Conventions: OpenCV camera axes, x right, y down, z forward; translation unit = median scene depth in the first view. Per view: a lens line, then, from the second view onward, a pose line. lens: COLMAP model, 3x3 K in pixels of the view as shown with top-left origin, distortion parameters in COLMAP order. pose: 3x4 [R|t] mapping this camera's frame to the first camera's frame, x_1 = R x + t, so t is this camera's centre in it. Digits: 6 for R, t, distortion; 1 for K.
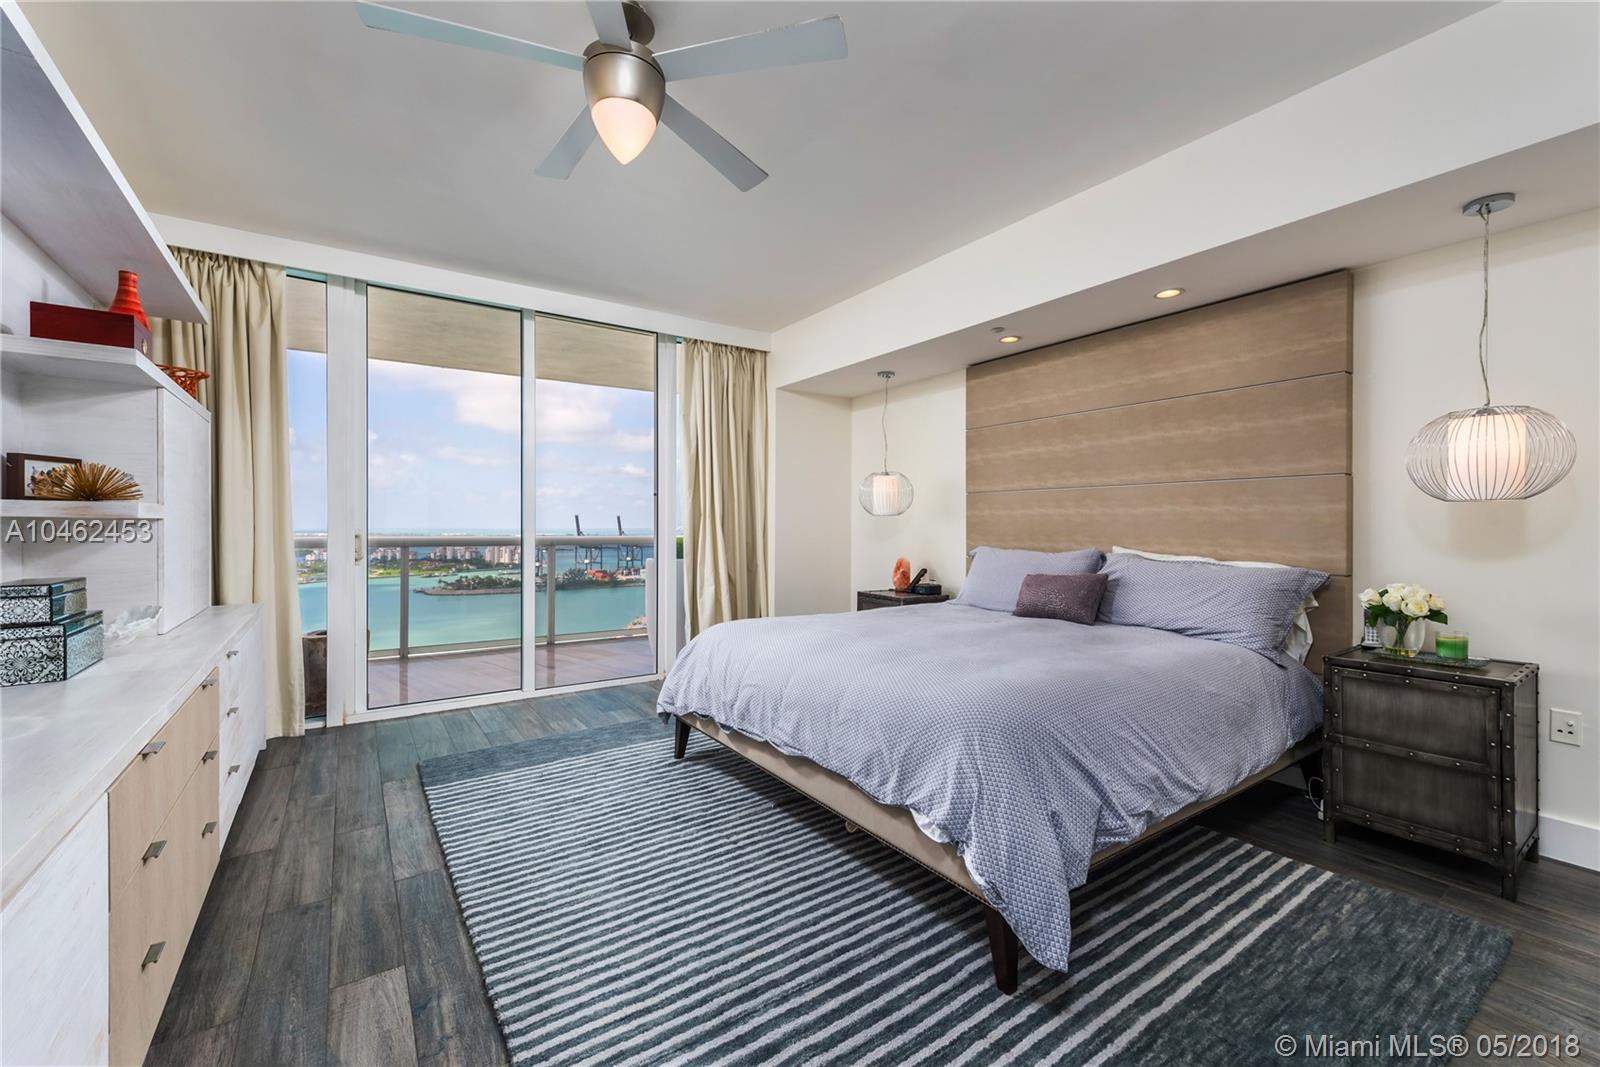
lens RADIAL K [[654.9, 0, 800.0], [0, 654.9, 533.5], [0, 0, 1]] dist [0.008462, -0.000378]
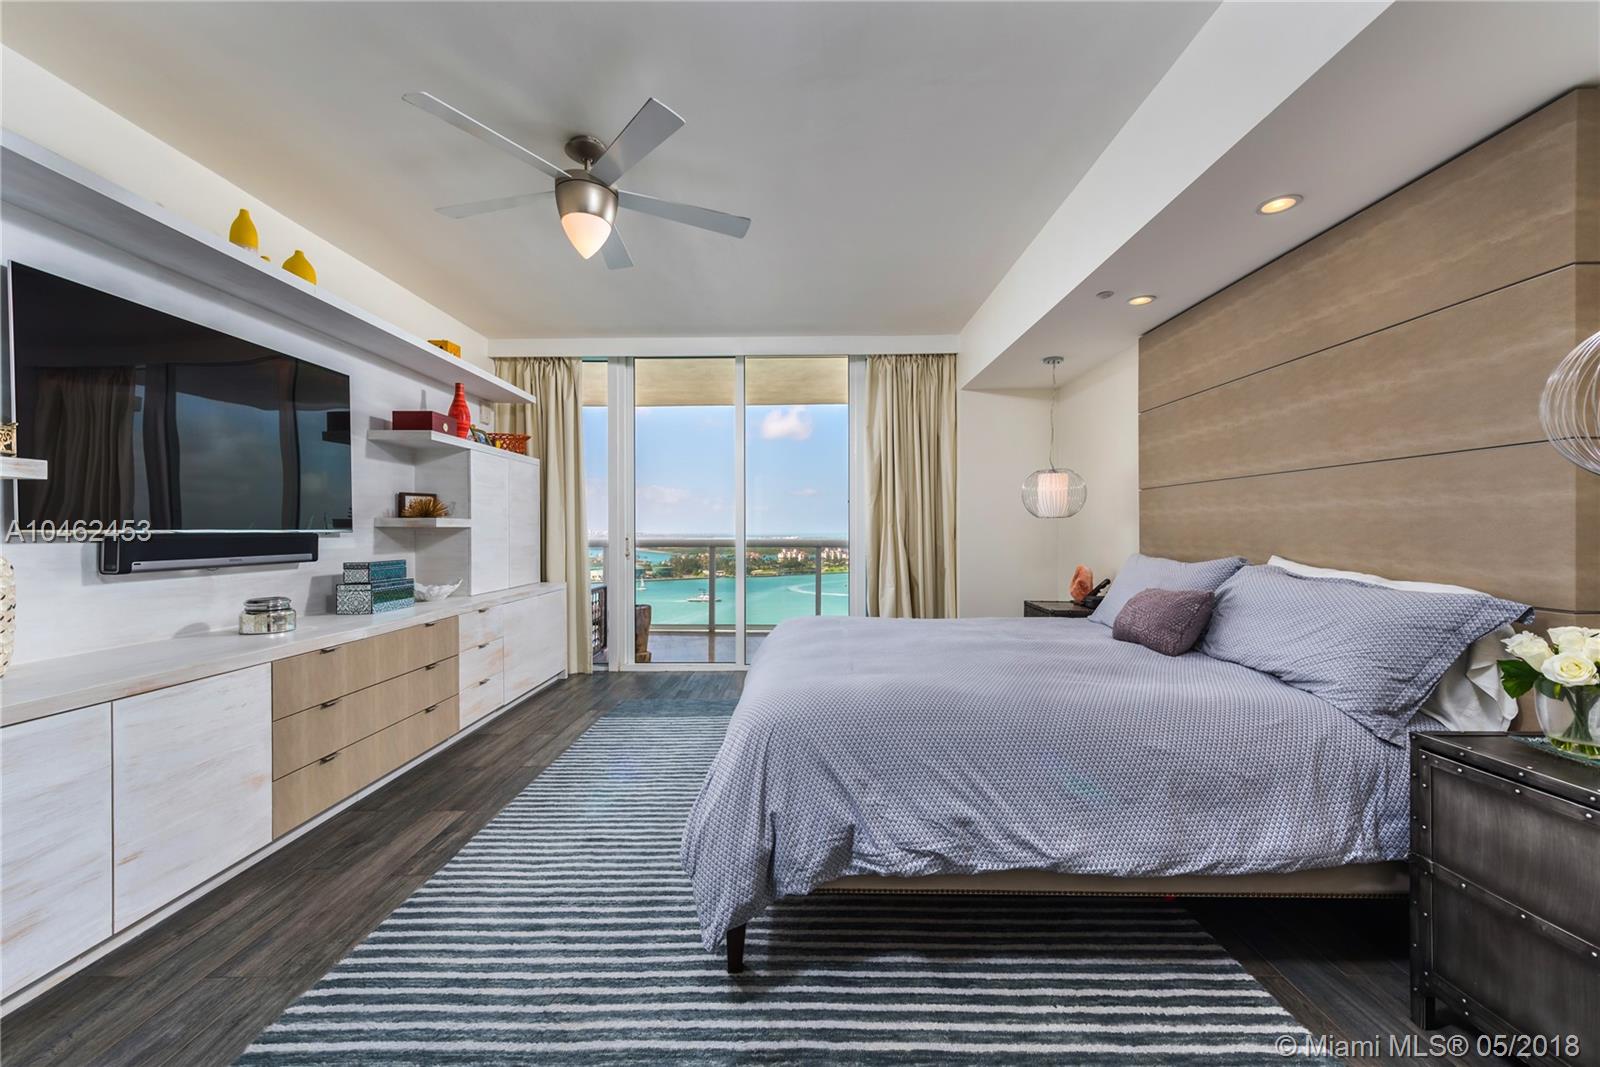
lens RADIAL K [[641.1, 0, 793.6], [0, 641.1, 538.5], [0, 0, 1]] dist [0.009682, -0.000775]
pose [[0.815729, 0.003776, -0.578422, 0.552382], [-0.002774, 0.999993, 0.002616, -0.000344], [0.578427, -0.000529, 0.815734, 0.118908]]
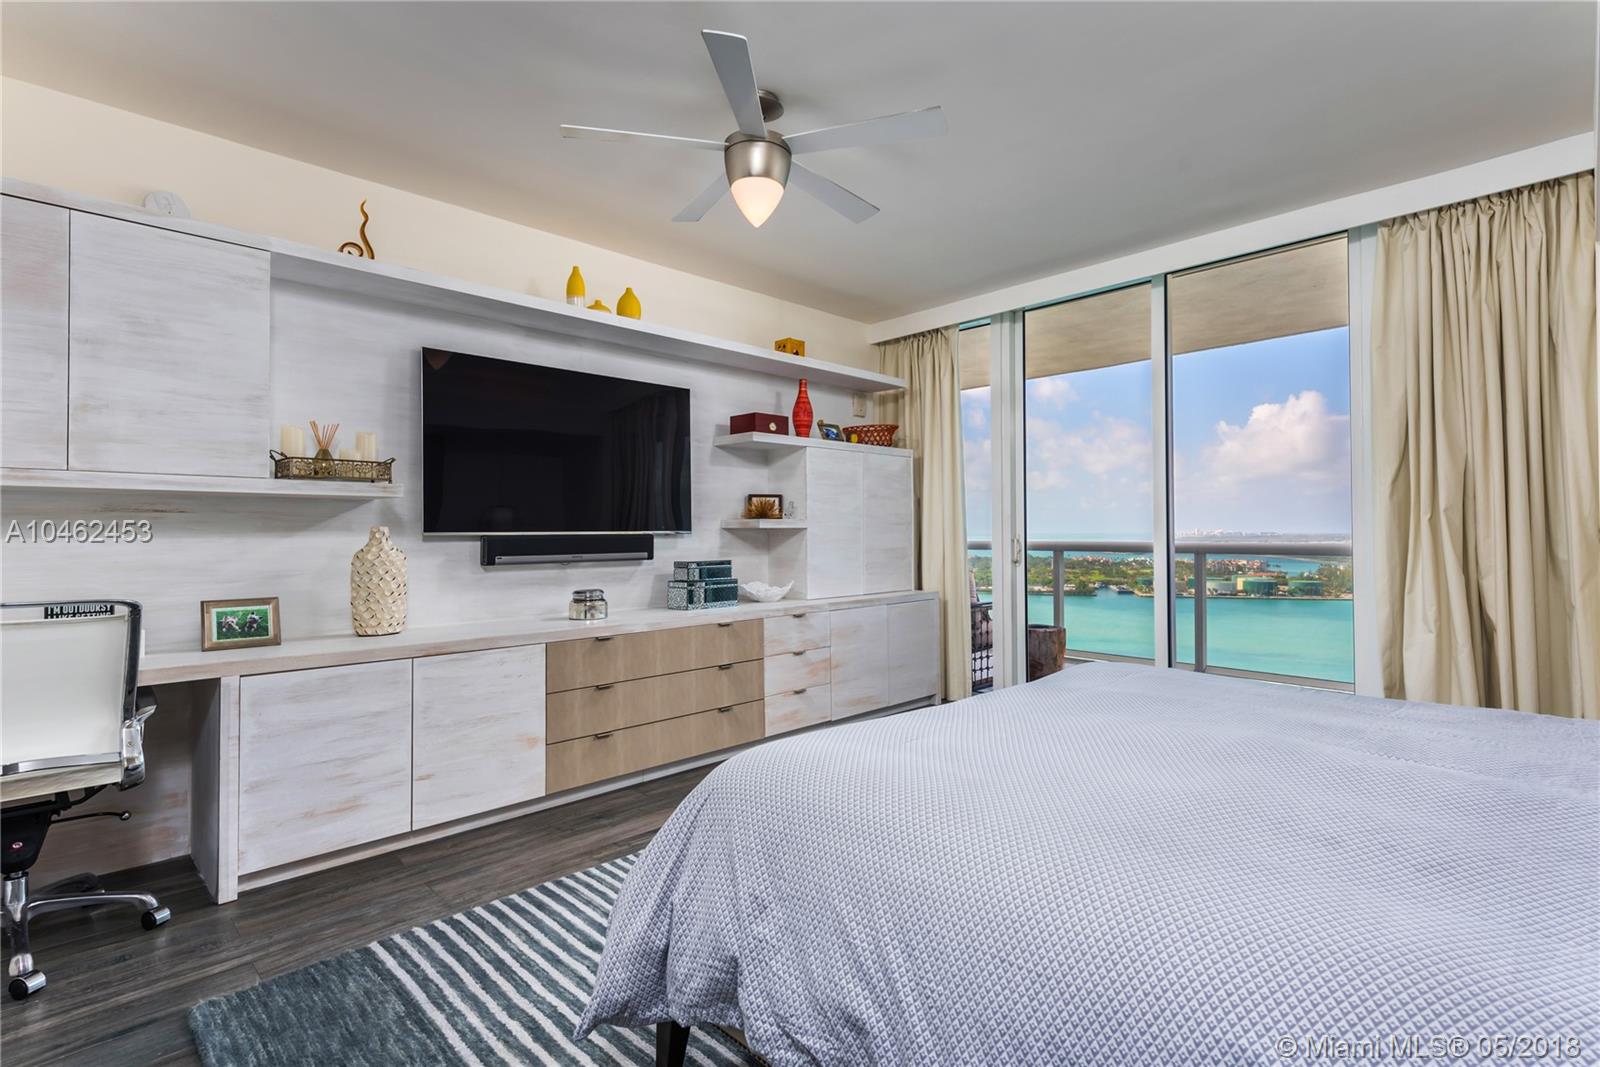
lens RADIAL K [[763.7, 0, 798.5], [0, 763.7, 527.8], [0, 0, 1]] dist [0.001245, -0.000342]
pose [[0.173502, -0.011515, -0.984766, 0.726257], [-0.001564, 0.999927, -0.011968, 0.000214], [0.984832, 0.003617, 0.173471, 0.554471]]
